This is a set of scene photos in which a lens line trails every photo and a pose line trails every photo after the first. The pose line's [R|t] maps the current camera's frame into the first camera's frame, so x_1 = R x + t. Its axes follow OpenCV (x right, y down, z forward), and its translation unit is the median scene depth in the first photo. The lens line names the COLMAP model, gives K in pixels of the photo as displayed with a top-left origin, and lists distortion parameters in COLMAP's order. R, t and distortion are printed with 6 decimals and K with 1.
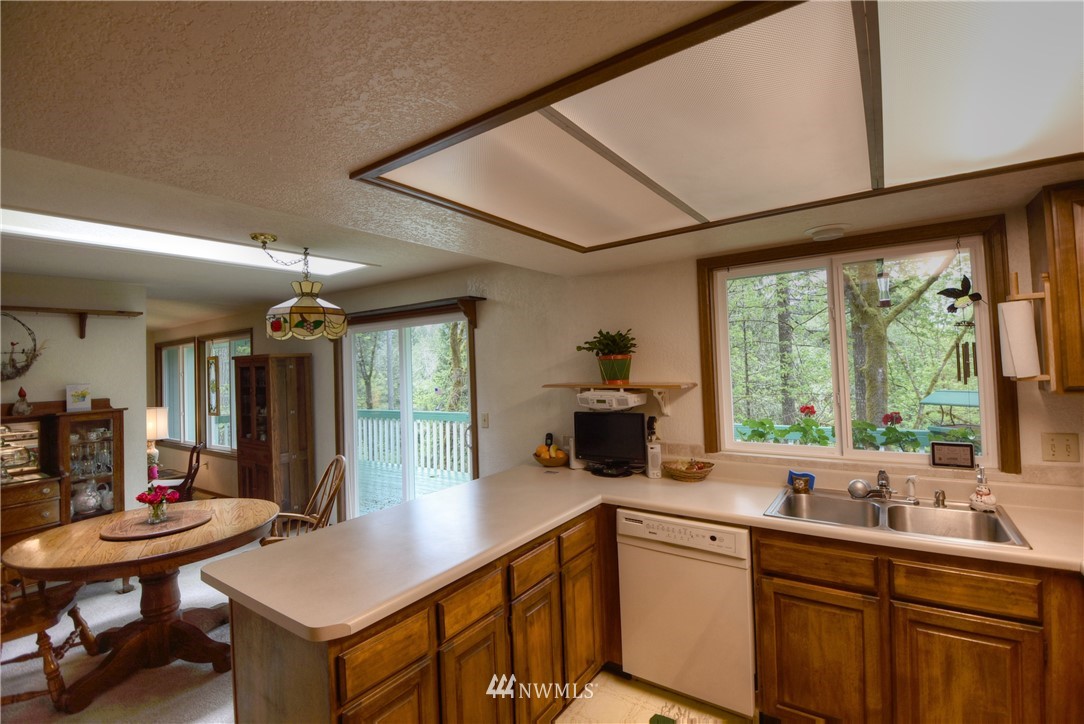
lens RADIAL K [[492.5, 0, 544.3], [0, 492.5, 356.4], [0, 0, 1]] dist [0.001187, -0.000654]
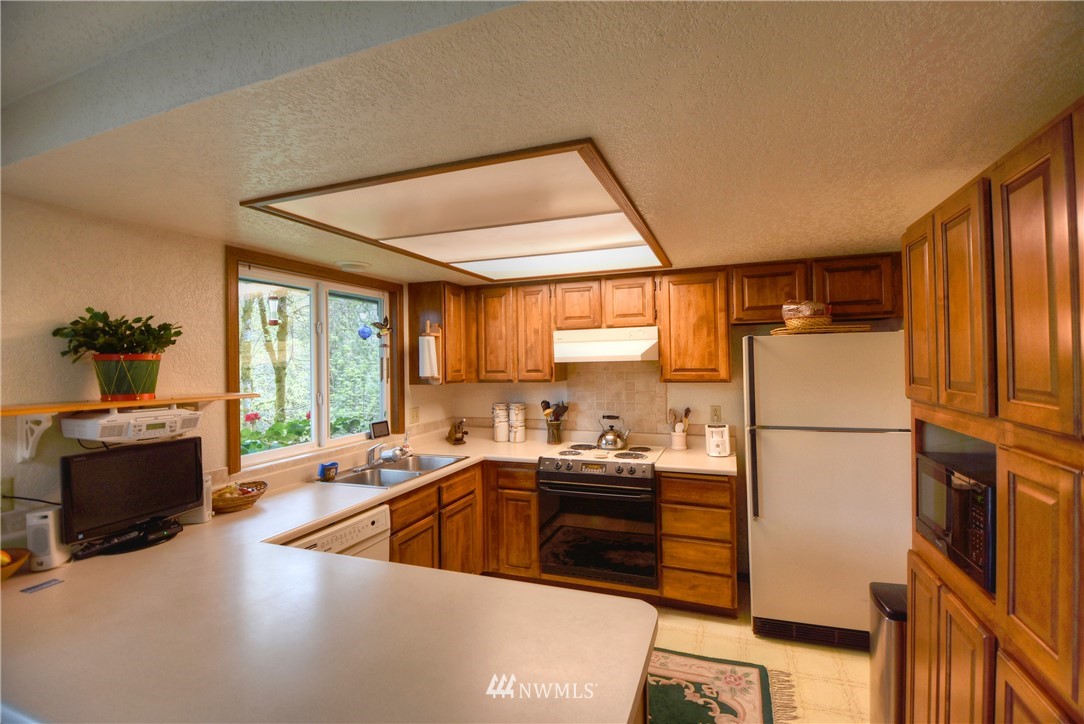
lens RADIAL K [[492.5, 0, 545.0], [0, 492.5, 360.9], [0, 0, 1]] dist [0.001187, -0.000654]
pose [[-0.245812, 0.037201, 0.968603, -0.809375], [0.009661, 0.999308, -0.035928, 0.044894], [-0.969269, 0.000526, -0.246001, 0.860553]]
